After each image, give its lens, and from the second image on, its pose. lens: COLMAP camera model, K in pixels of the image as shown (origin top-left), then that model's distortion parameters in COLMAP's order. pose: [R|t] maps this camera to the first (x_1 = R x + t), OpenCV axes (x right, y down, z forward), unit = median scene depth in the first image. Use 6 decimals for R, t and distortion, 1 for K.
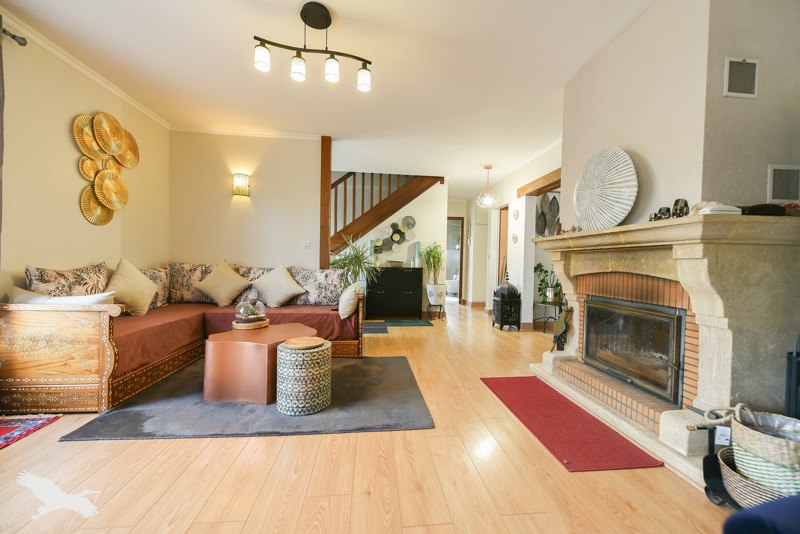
lens RADIAL K [[317.8, 0, 401.0], [0, 317.8, 274.6], [0, 0, 1]] dist [0.000439, 0.000043]
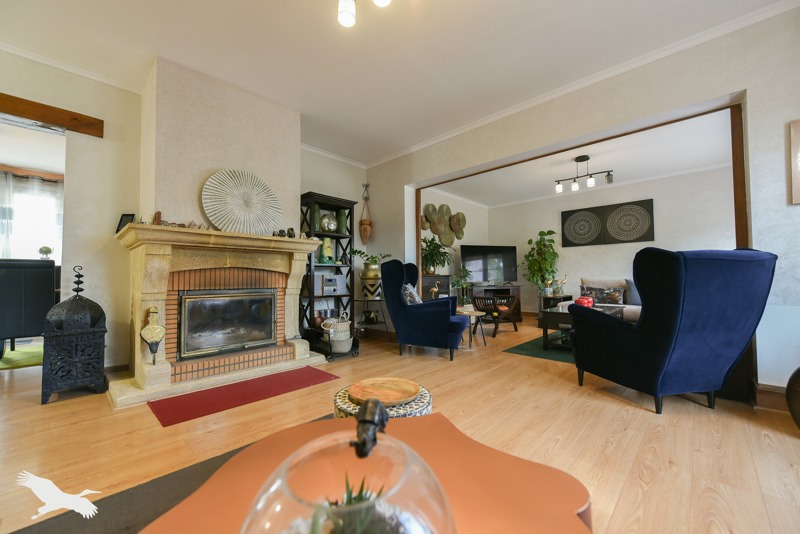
lens RADIAL K [[317.8, 0, 401.0], [0, 317.8, 274.6], [0, 0, 1]] dist [0.000439, 0.000043]
pose [[-0.660337, -0.009312, 0.750911, -0.755605], [0.016208, 0.999513, 0.026649, -0.002370], [-0.750794, 0.029768, -0.659865, 1.387255]]
